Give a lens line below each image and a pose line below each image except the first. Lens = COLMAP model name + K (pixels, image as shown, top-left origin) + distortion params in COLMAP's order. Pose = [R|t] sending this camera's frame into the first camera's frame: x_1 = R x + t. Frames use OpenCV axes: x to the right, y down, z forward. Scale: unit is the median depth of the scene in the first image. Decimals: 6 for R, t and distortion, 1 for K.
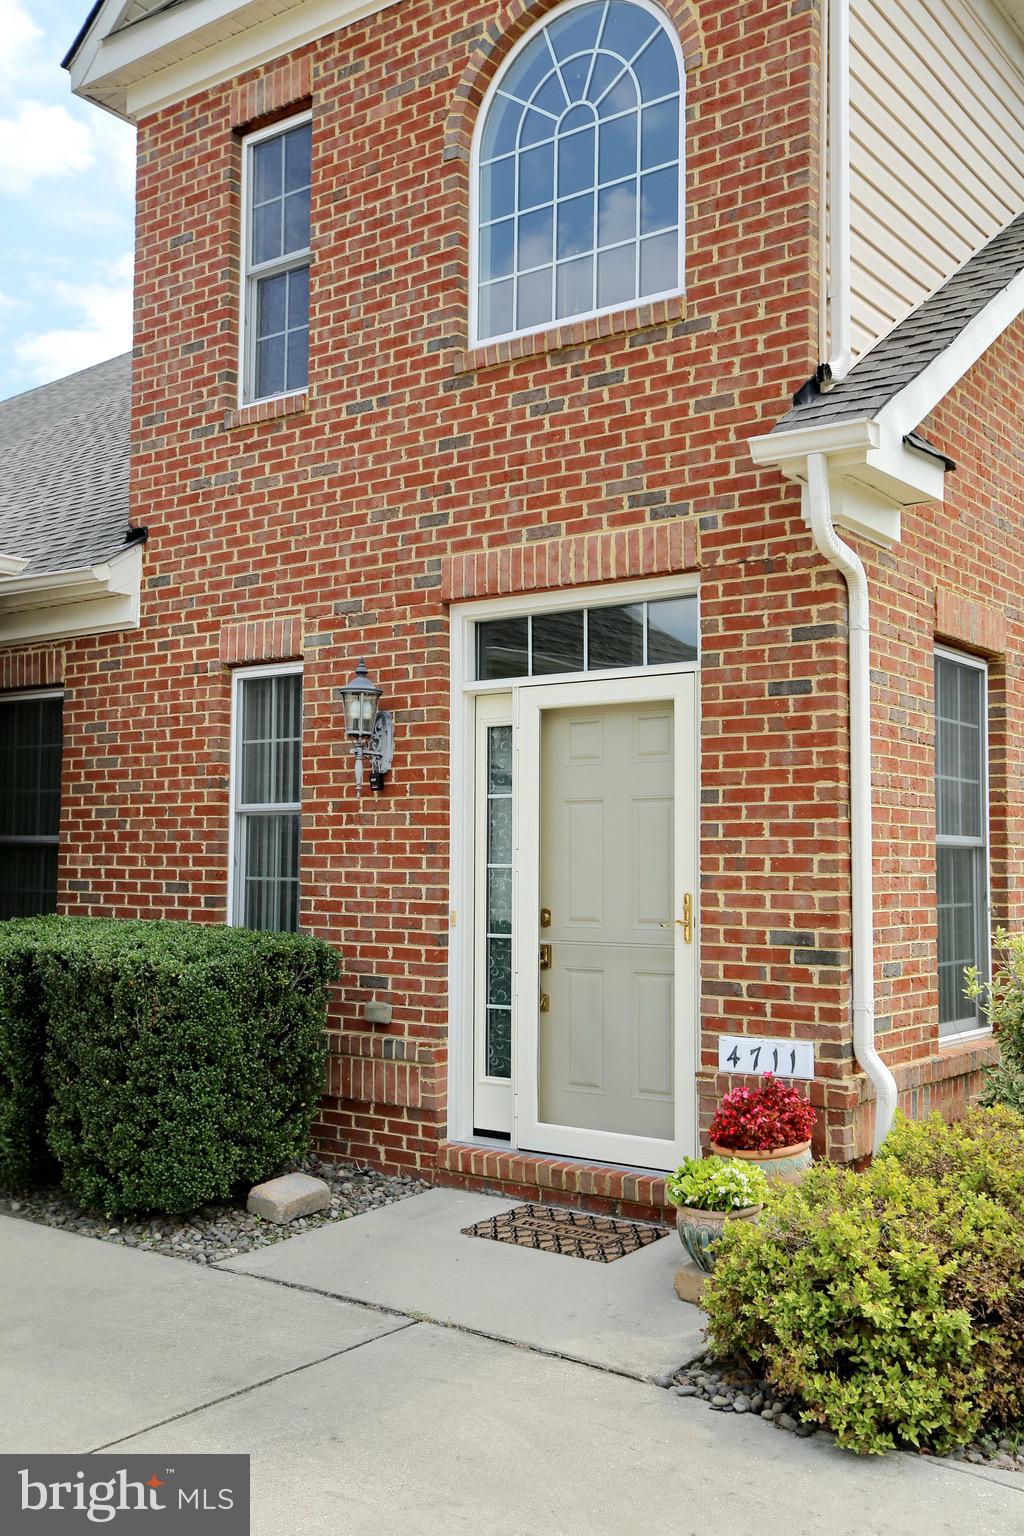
lens RADIAL K [[1490.2, 0, 509.8], [0, 1490.2, 771.8], [0, 0, 1]] dist [0.028759, 0.000000]
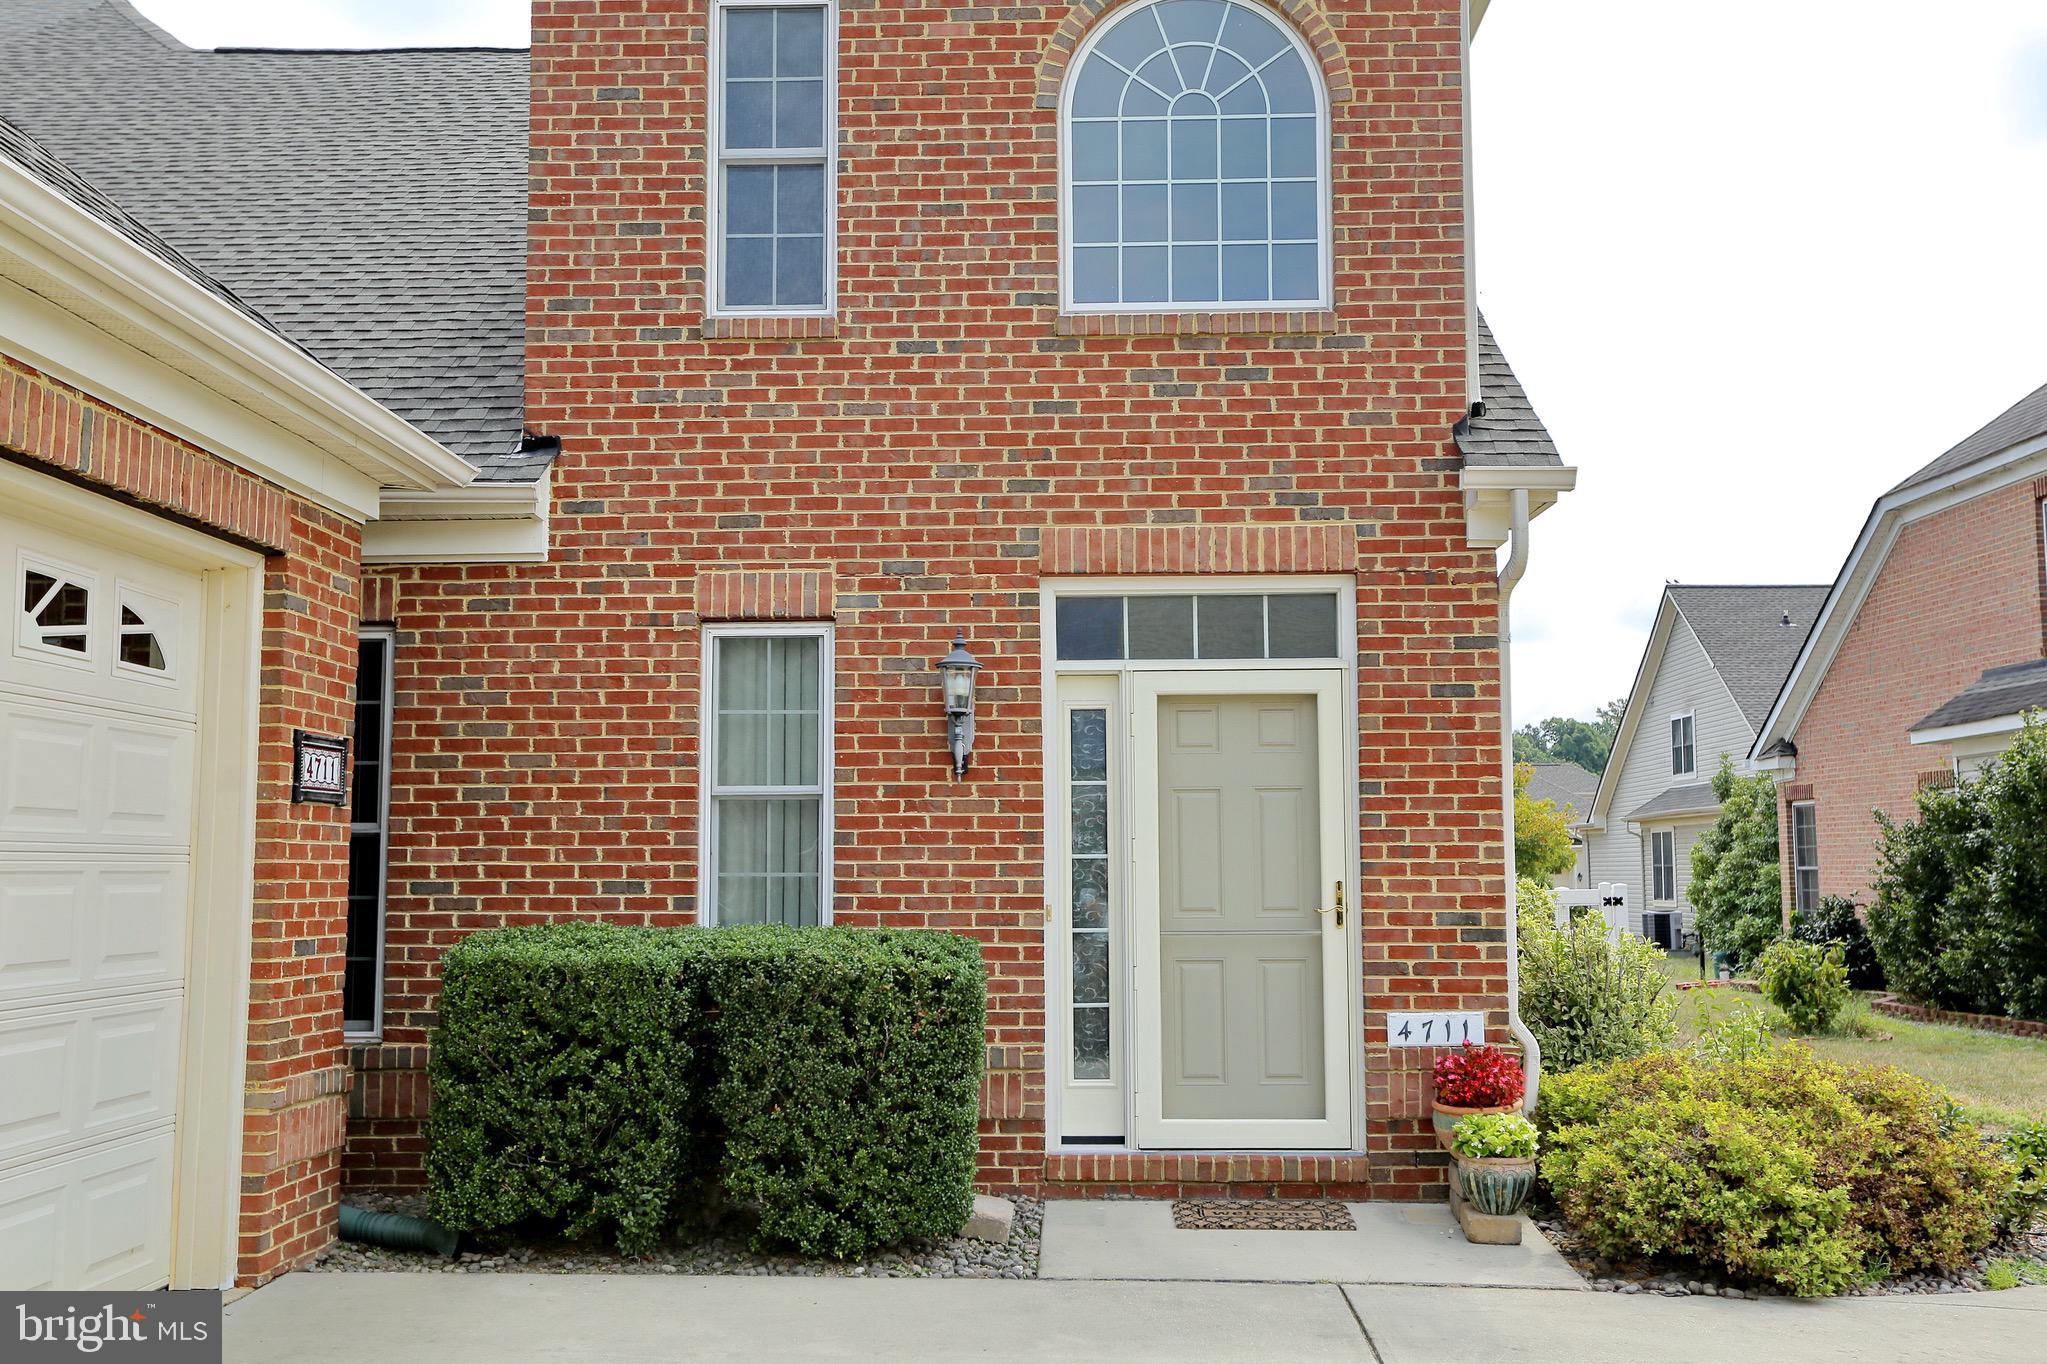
lens RADIAL K [[1986.0, 0, 1009.8], [0, 1986.0, 690.1], [0, 0, 1]] dist [0.028759, 0.000000]
pose [[0.818555, 0.043275, 0.572795, -0.815282], [-0.027047, 0.998956, -0.036821, 0.005472], [-0.573790, 0.014648, 0.818871, -0.011390]]
